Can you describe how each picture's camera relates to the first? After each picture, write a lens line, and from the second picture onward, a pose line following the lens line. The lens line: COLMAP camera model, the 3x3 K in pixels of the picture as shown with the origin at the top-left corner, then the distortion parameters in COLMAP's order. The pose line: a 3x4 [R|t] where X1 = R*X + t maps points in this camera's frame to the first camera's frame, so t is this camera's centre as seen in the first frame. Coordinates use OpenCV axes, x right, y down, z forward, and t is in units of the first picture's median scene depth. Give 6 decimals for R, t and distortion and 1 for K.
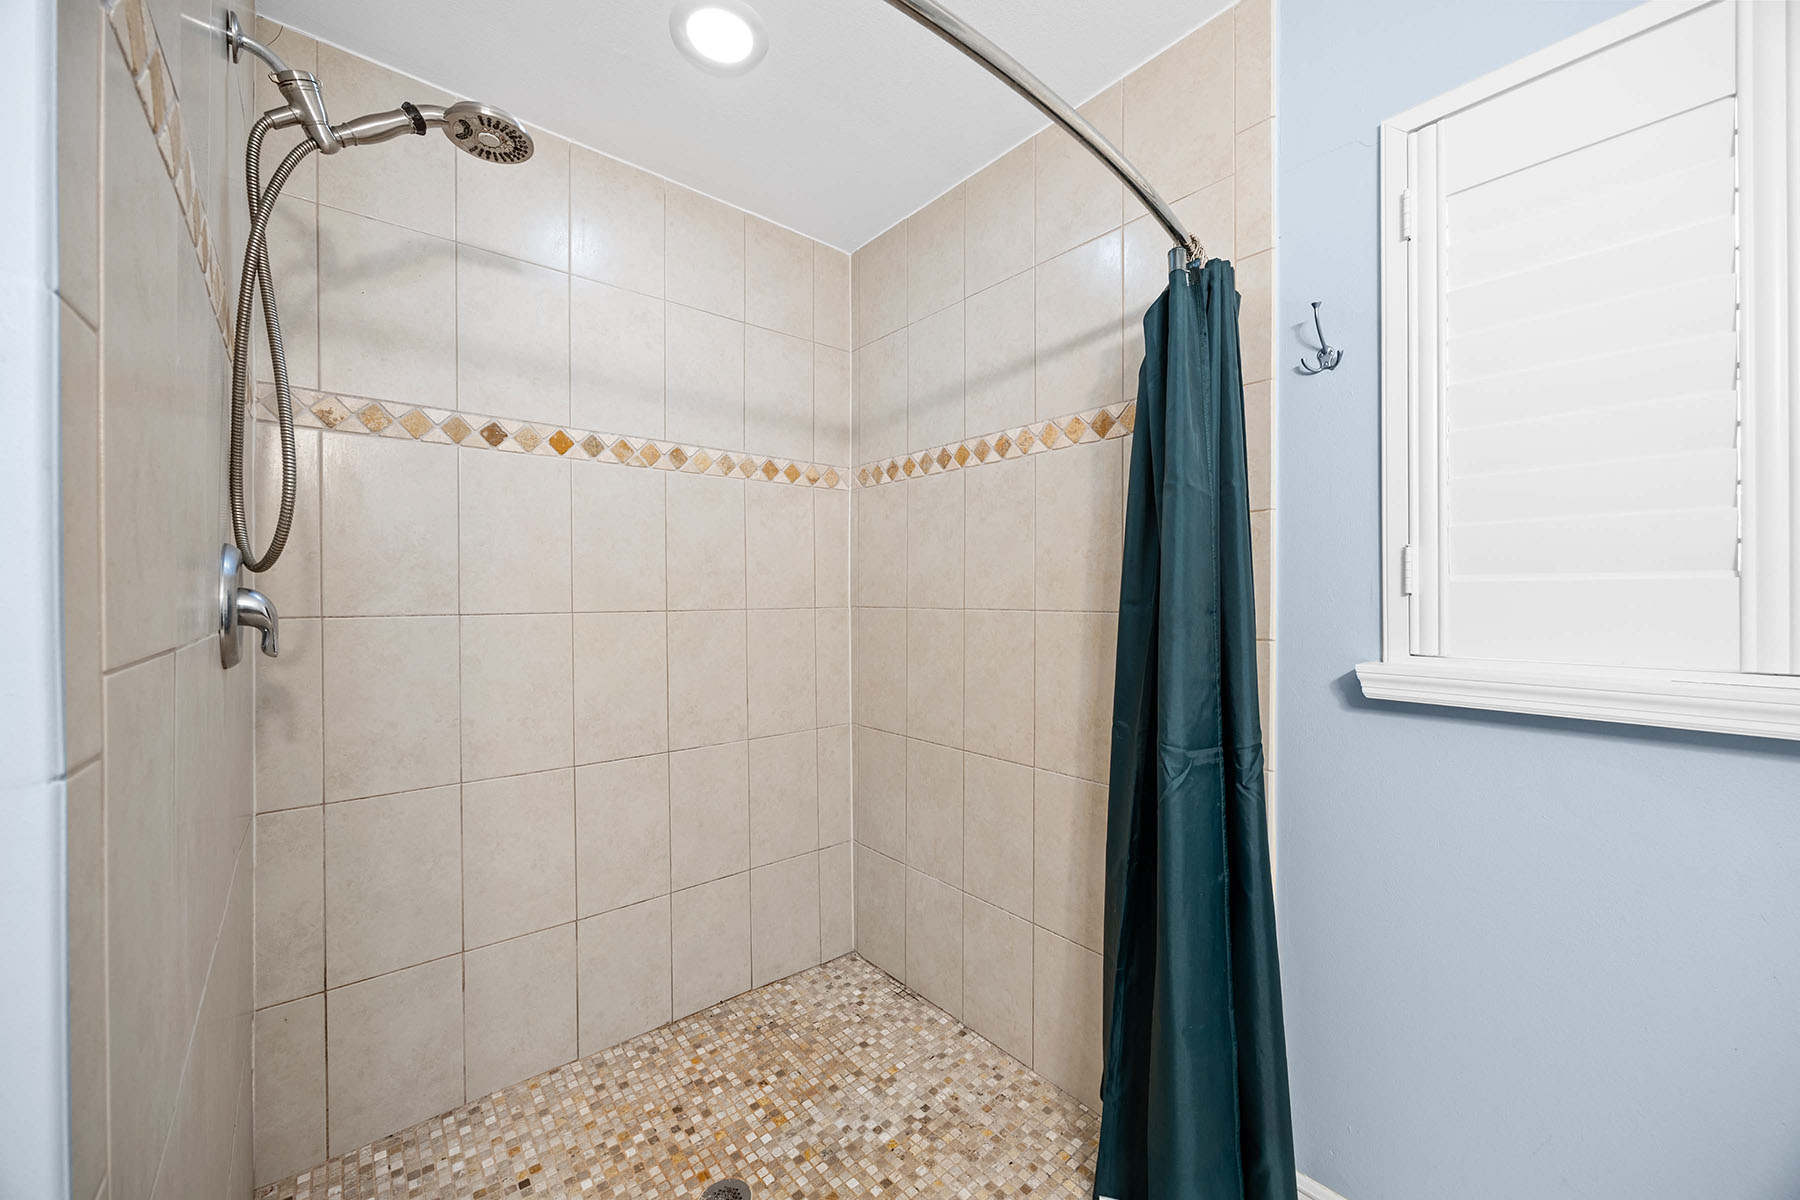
lens RADIAL K [[681.7, 0, 888.9], [0, 681.7, 597.1], [0, 0, 1]] dist [-0.004609, 0.000007]
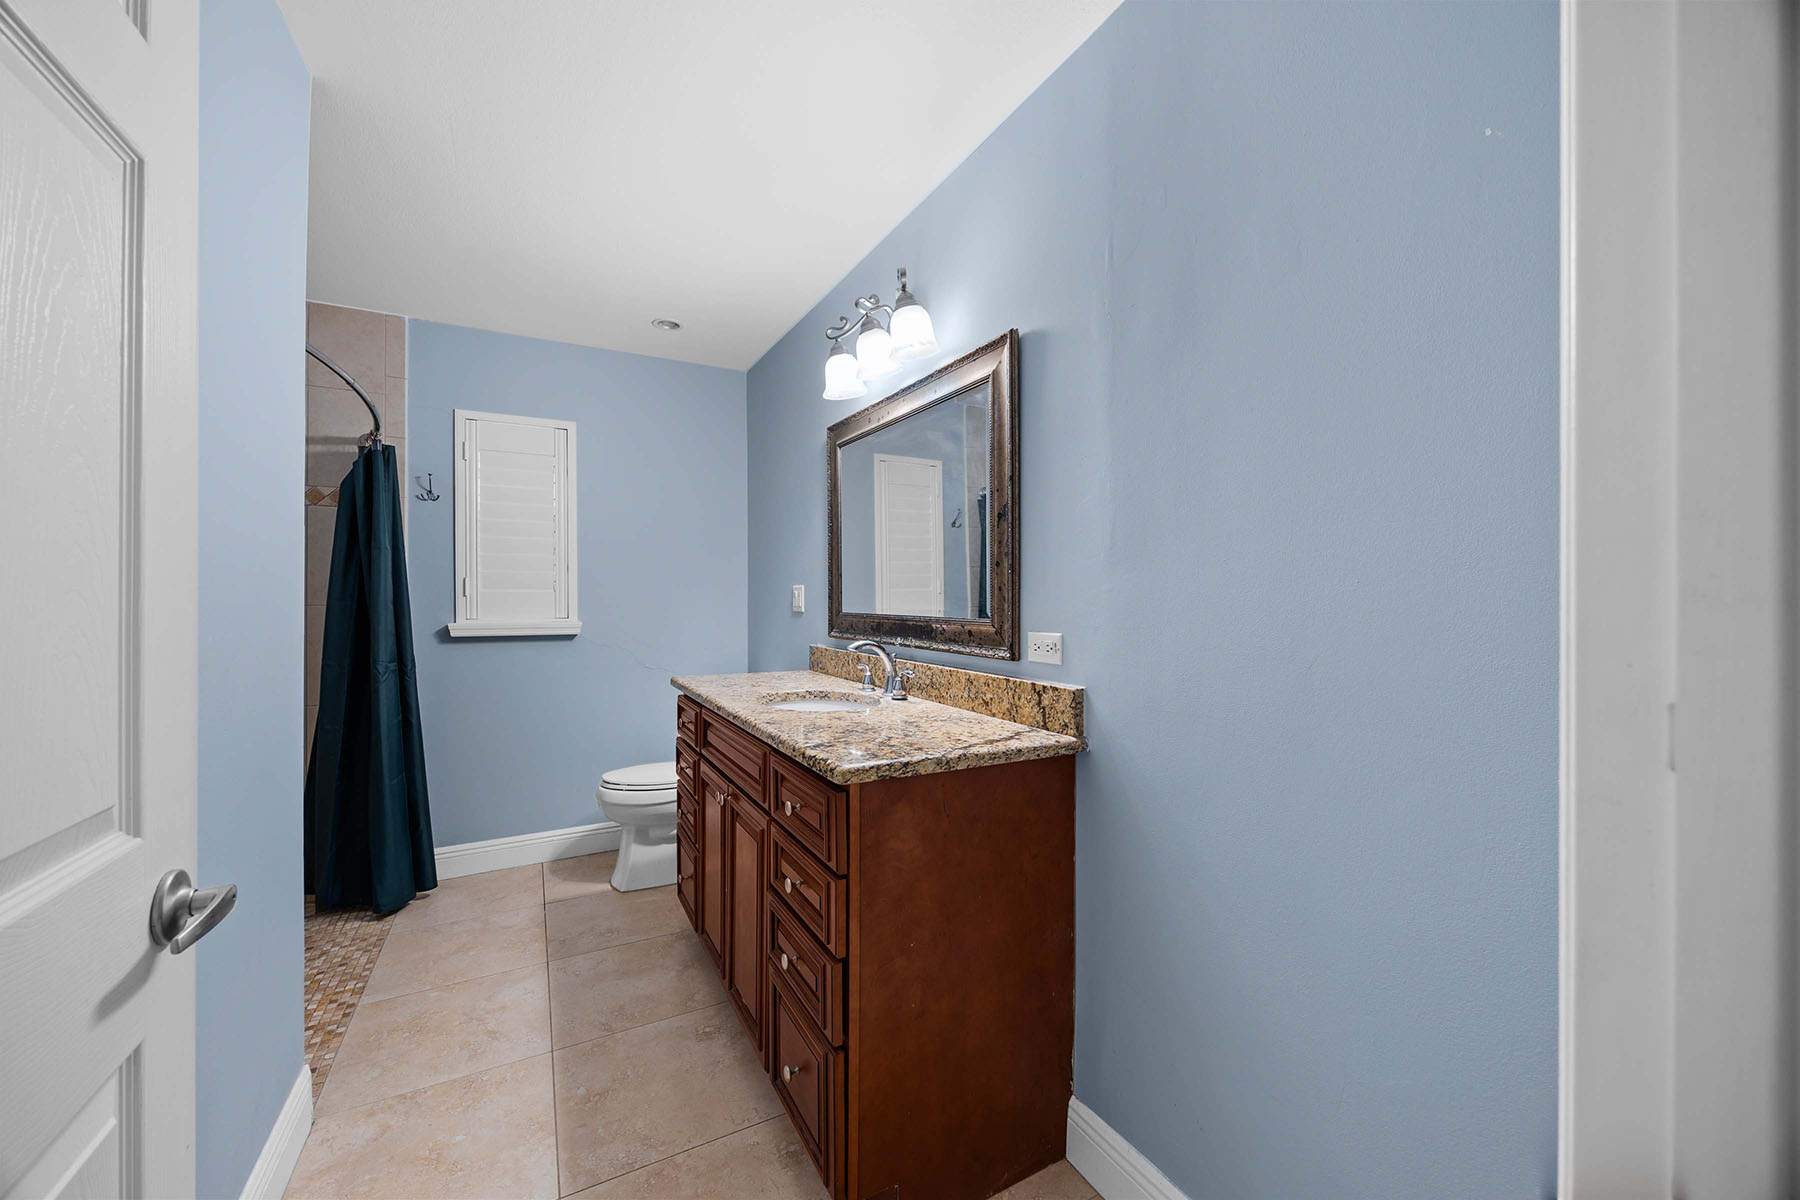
lens RADIAL K [[681.7, 0, 892.2], [0, 681.7, 601.0], [0, 0, 1]] dist [-0.004609, 0.000007]
pose [[0.181119, 0.003965, 0.983453, -1.478920], [0.000991, 0.999991, -0.004214, 0.027258], [-0.983461, 0.001738, 0.181113, -1.063263]]
